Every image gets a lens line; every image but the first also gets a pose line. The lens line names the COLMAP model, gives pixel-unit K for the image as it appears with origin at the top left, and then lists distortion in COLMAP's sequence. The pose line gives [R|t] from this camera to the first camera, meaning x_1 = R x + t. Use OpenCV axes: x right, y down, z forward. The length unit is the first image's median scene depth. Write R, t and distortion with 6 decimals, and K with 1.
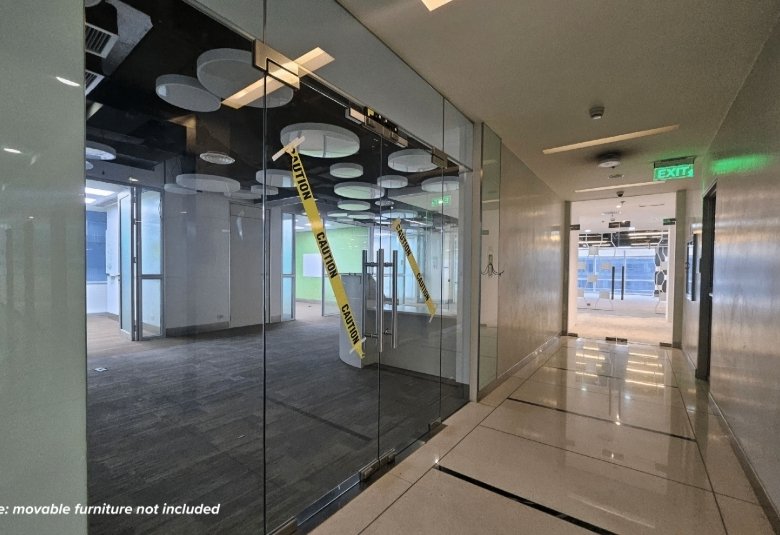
lens RADIAL K [[341.6, 0, 392.5], [0, 341.6, 275.0], [0, 0, 1]] dist [0.000253, -0.003229]
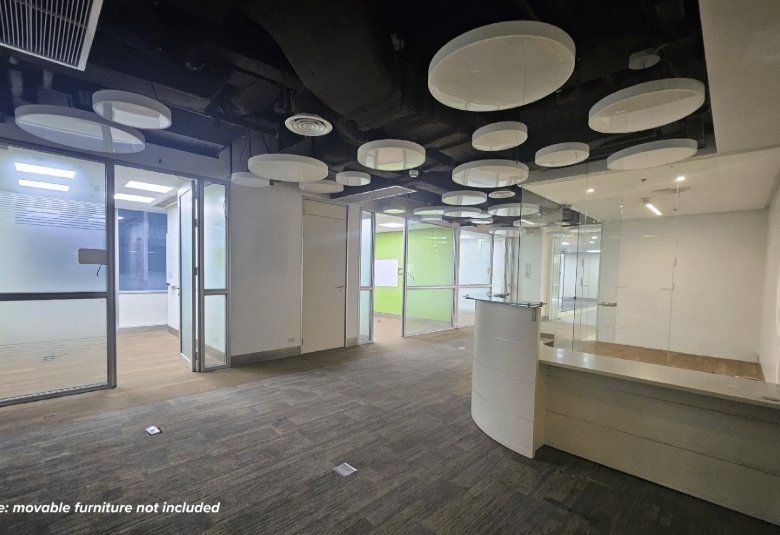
lens RADIAL K [[341.6, 0, 373.5], [0, 341.6, 281.6], [0, 0, 1]] dist [0.000253, -0.003229]
pose [[0.986413, 0.013272, -0.163746, -0.198642], [-0.010768, 0.999811, 0.016167, -0.034904], [0.163929, -0.014184, 0.986370, 0.258147]]
